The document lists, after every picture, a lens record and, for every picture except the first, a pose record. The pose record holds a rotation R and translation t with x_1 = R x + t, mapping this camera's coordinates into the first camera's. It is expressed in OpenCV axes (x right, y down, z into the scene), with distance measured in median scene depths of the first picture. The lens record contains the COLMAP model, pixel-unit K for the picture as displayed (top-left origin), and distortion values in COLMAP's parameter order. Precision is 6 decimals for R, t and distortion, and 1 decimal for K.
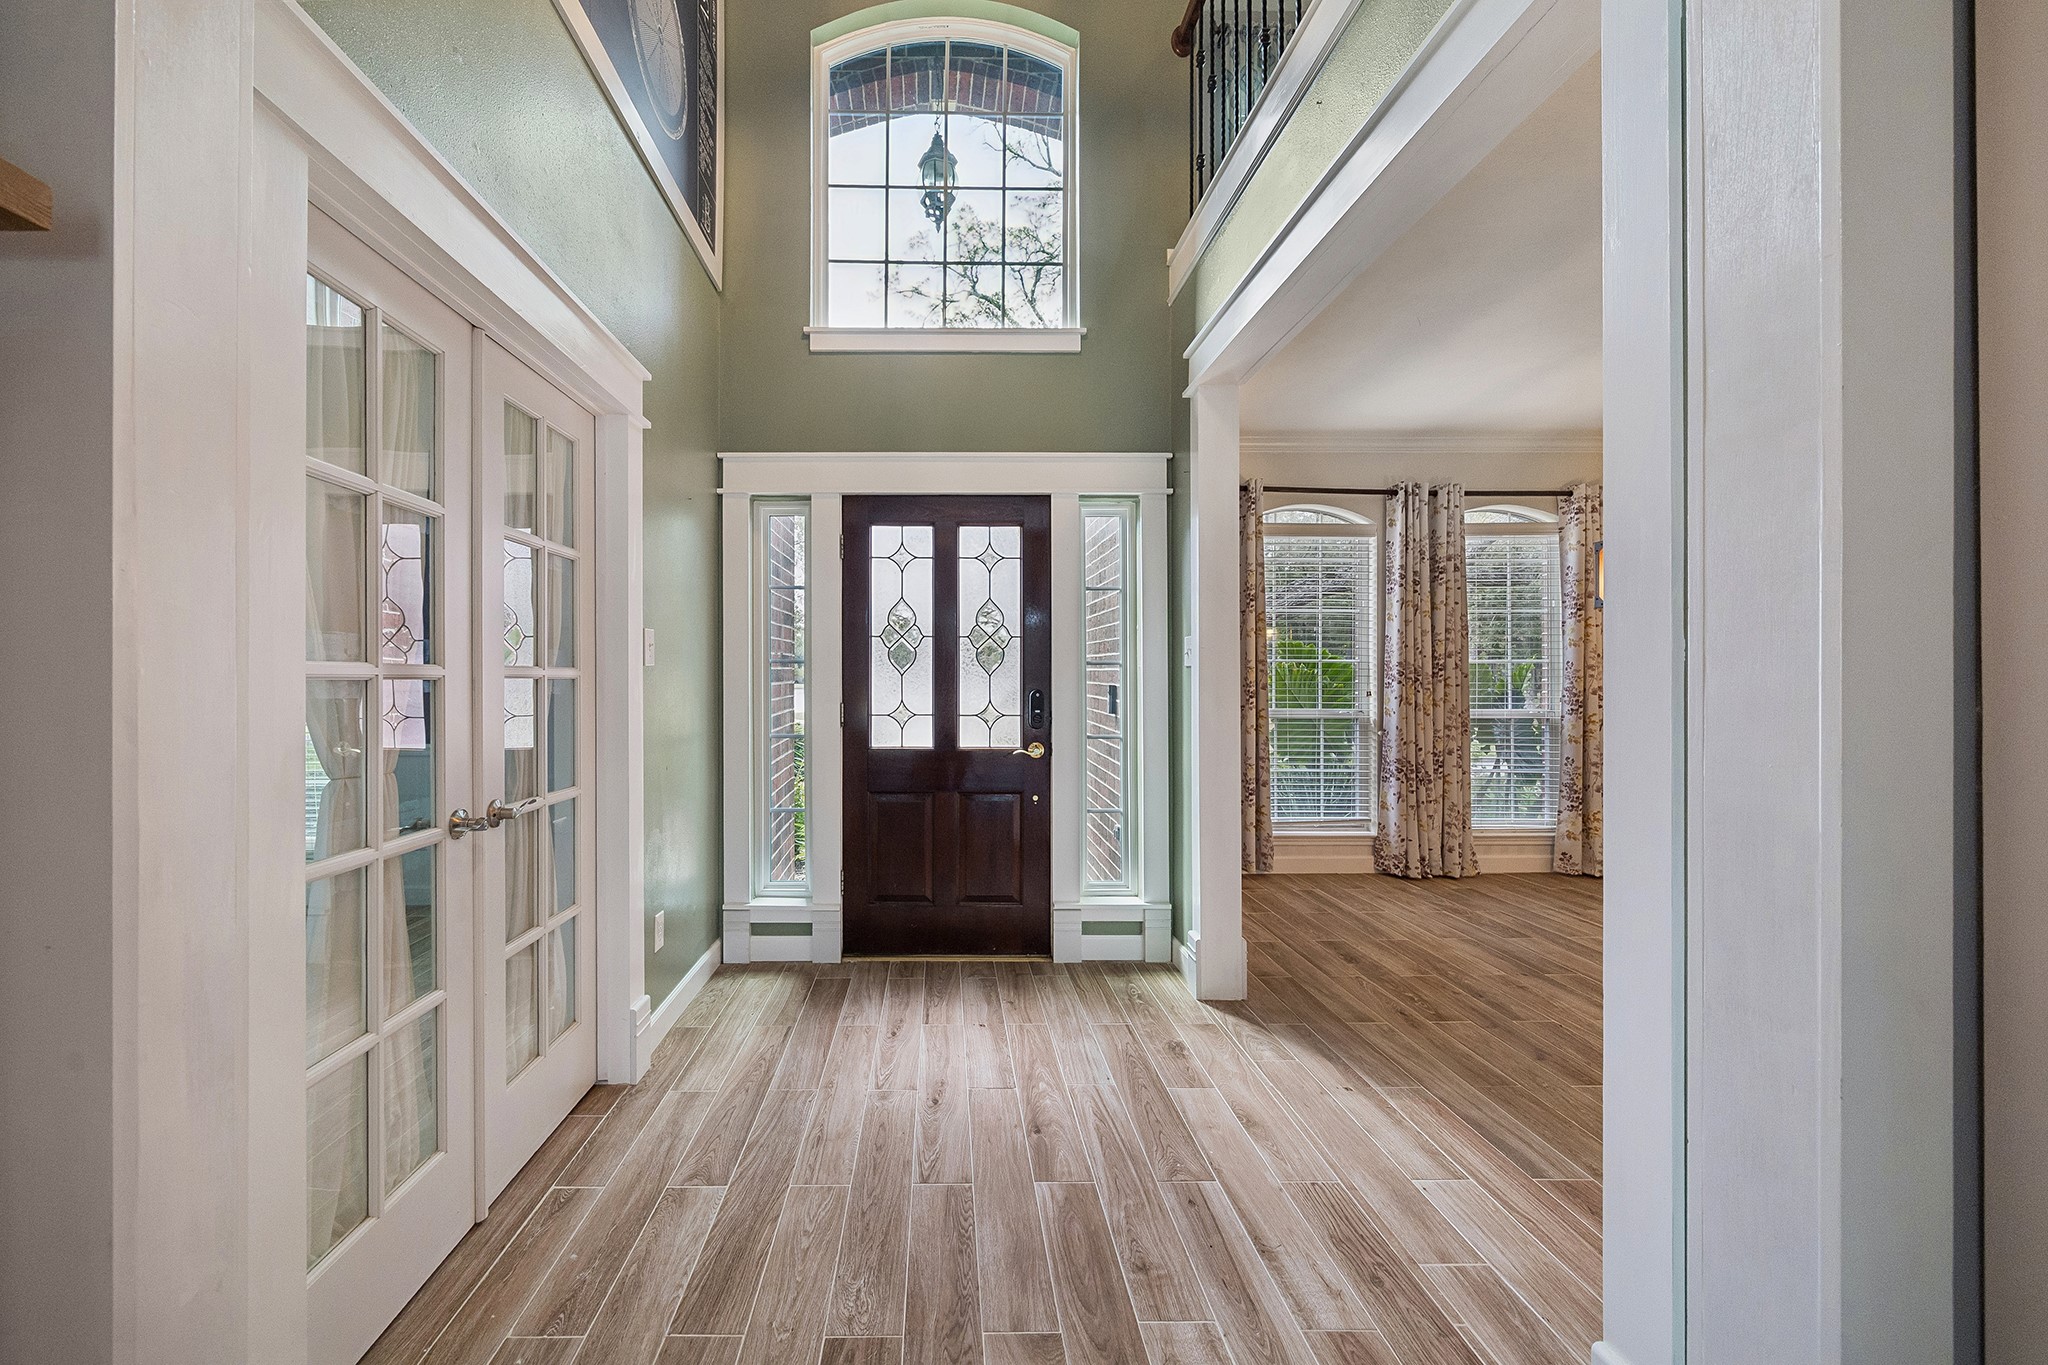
lens RADIAL K [[795.8, 0, 965.5], [0, 795.8, 676.6], [0, 0, 1]] dist [-0.000850, 0.002148]
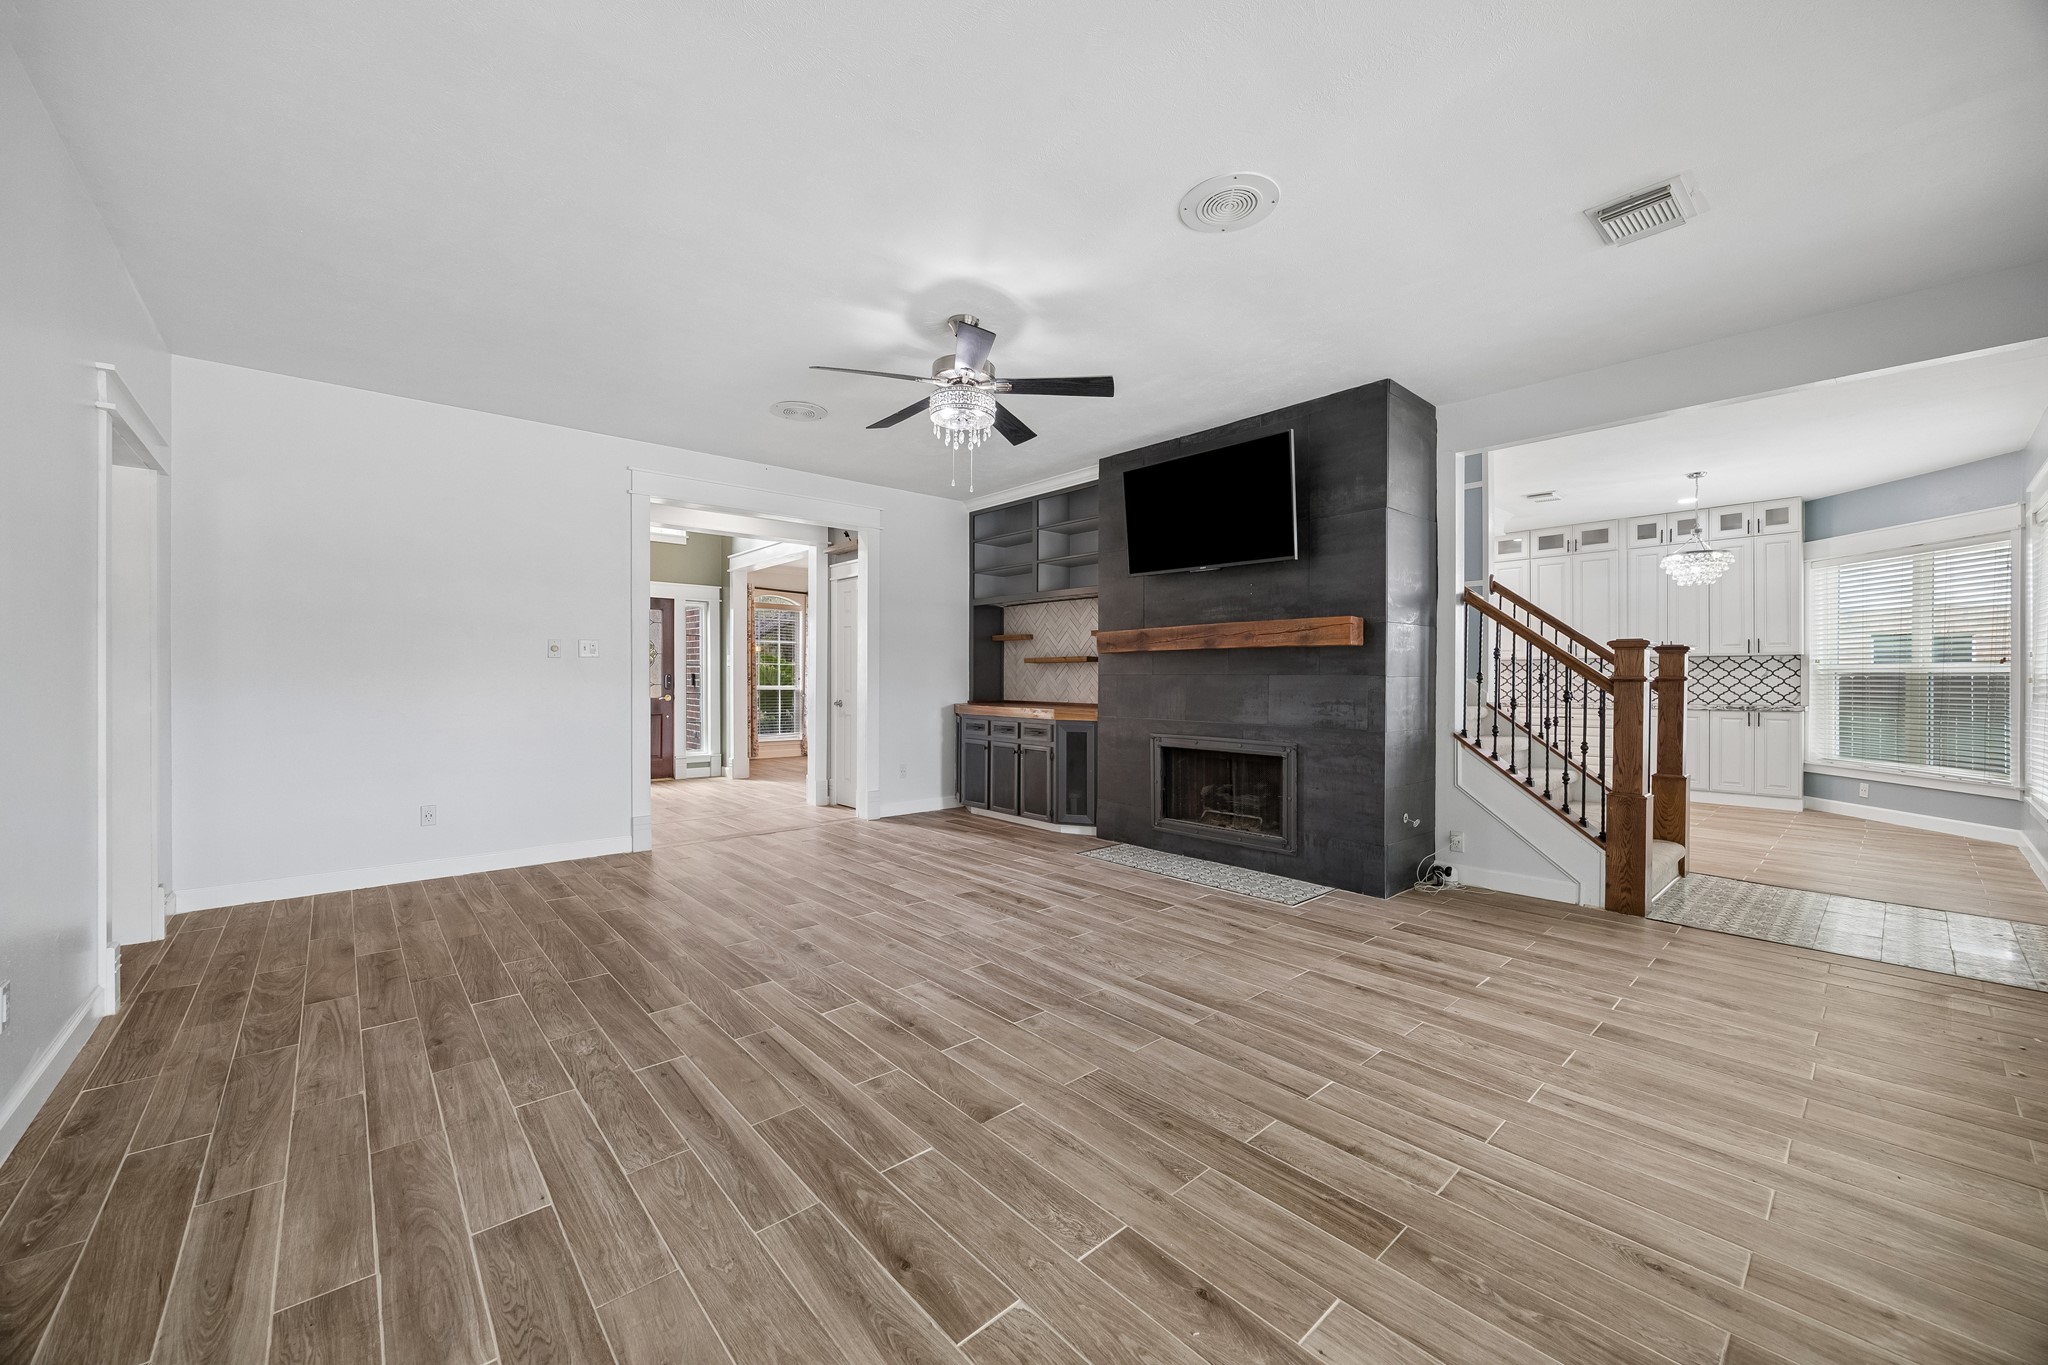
lens RADIAL K [[795.8, 0, 1038.3], [0, 795.8, 682.0], [0, 0, 1]] dist [-0.000850, 0.002148]
pose [[0.759630, -0.000028, 0.650356, -0.485618], [-0.002580, 0.999992, 0.003056, 0.021838], [-0.650351, -0.003999, 0.759623, -1.249919]]
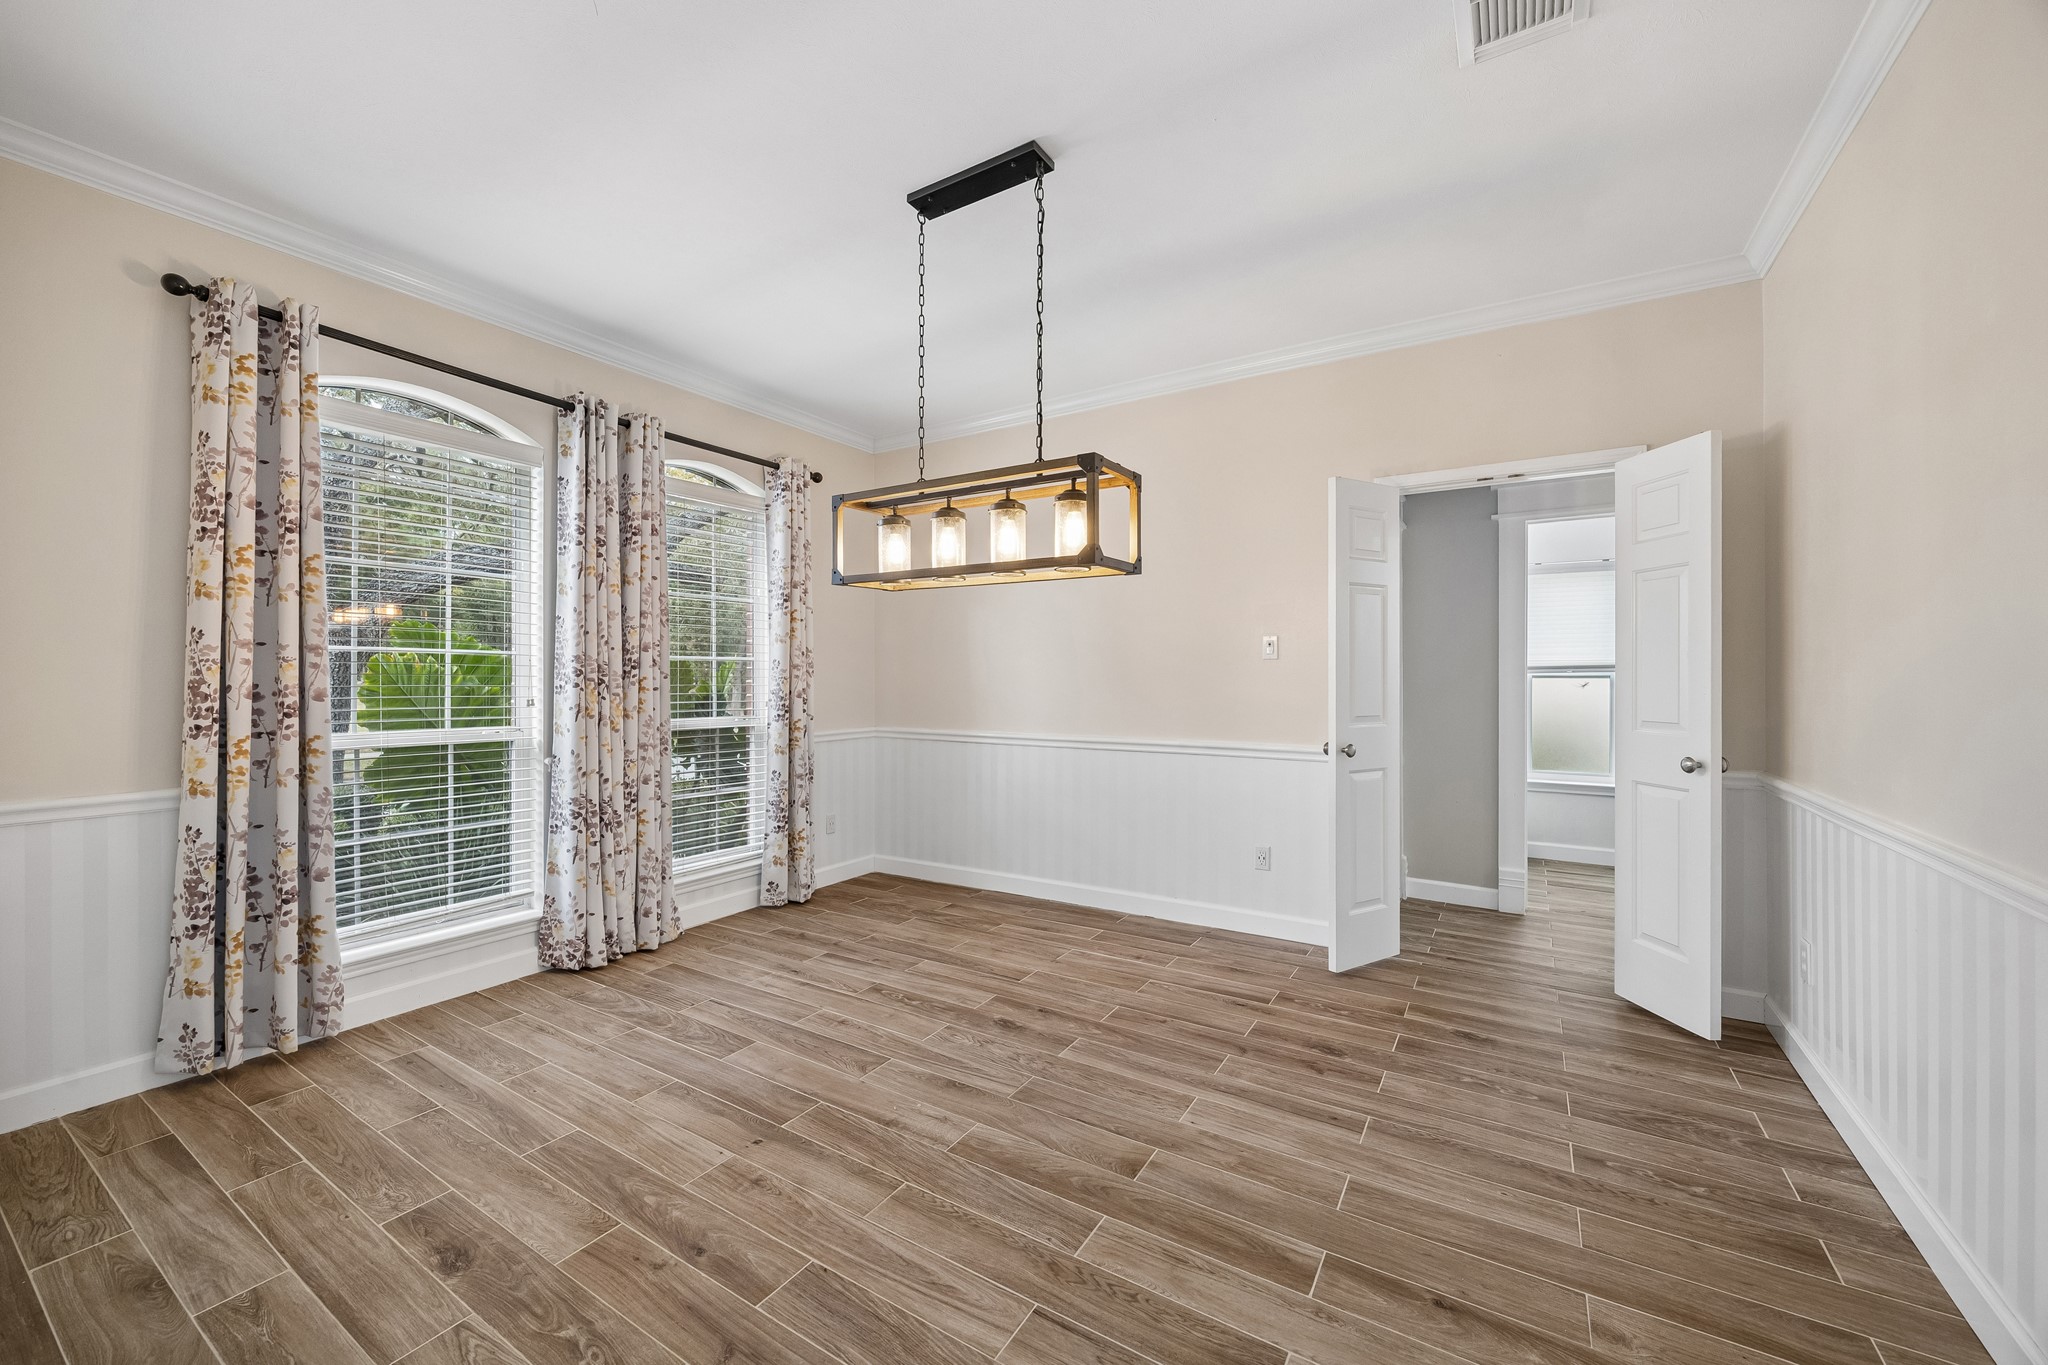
lens RADIAL K [[795.8, 0, 1021.3], [0, 795.8, 678.9], [0, 0, 1]] dist [-0.000850, 0.002148]
pose [[0.548894, -0.000200, 0.835892, 0.185001], [-0.002105, 0.999996, 0.001622, -0.000422], [-0.835889, -0.002650, 0.548892, 0.307433]]
